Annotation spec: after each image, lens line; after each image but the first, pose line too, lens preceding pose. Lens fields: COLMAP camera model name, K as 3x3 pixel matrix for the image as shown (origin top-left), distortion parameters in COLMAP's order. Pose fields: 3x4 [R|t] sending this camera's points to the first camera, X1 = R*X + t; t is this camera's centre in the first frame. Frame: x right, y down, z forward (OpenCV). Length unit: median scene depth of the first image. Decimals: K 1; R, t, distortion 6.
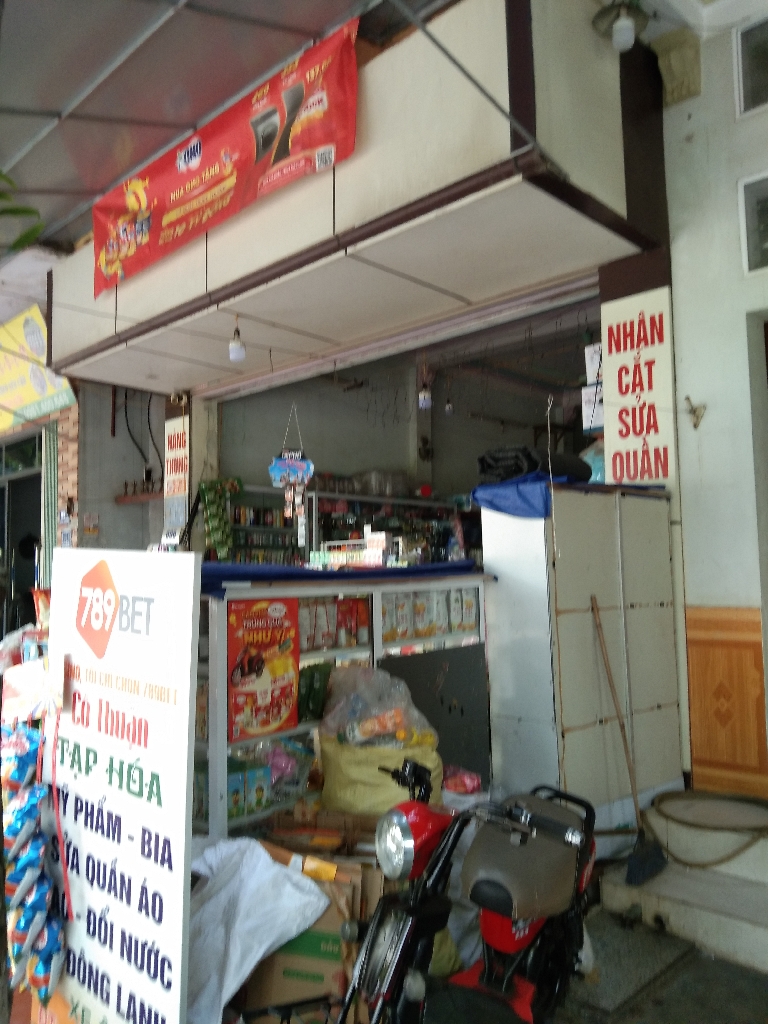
lens RADIAL K [[797.3, 0, 391.3], [0, 797.3, 511.2], [0, 0, 1]] dist [0.093900, -0.125242]
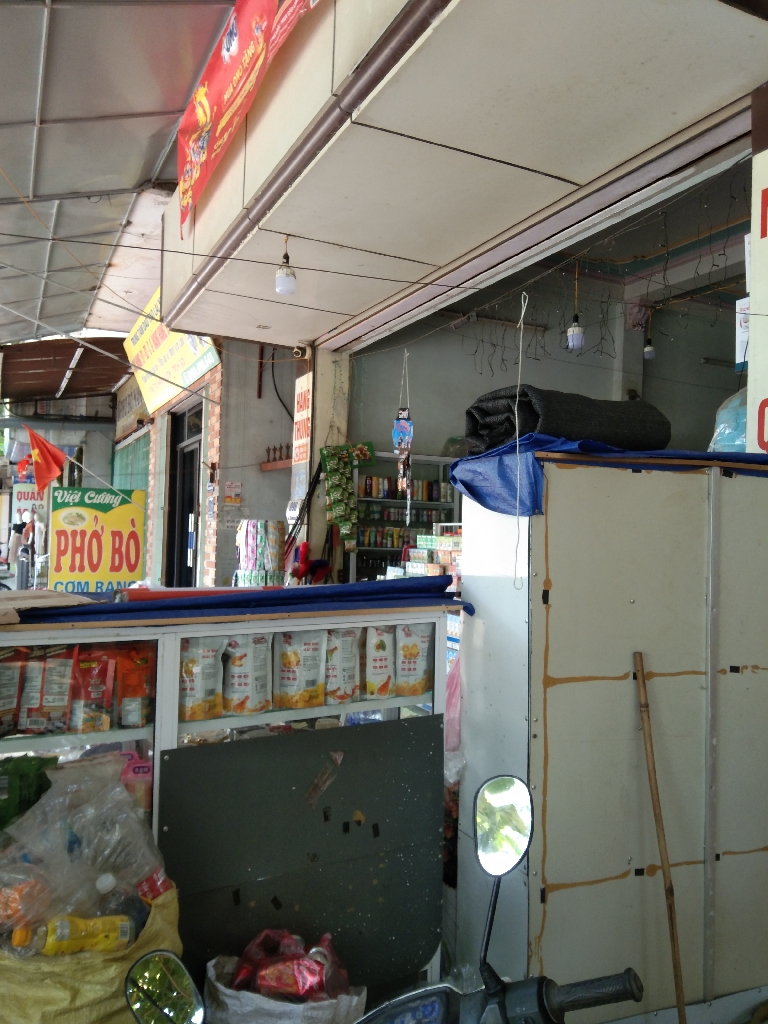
lens RADIAL K [[811.1, 0, 397.9], [0, 811.1, 514.7], [0, 0, 1]] dist [0.071051, -0.136989]
pose [[0.941999, 0.029778, -0.334291, 0.216799], [-0.013828, 0.998654, 0.049994, -0.014094], [0.335330, -0.042472, 0.941143, 0.309852]]
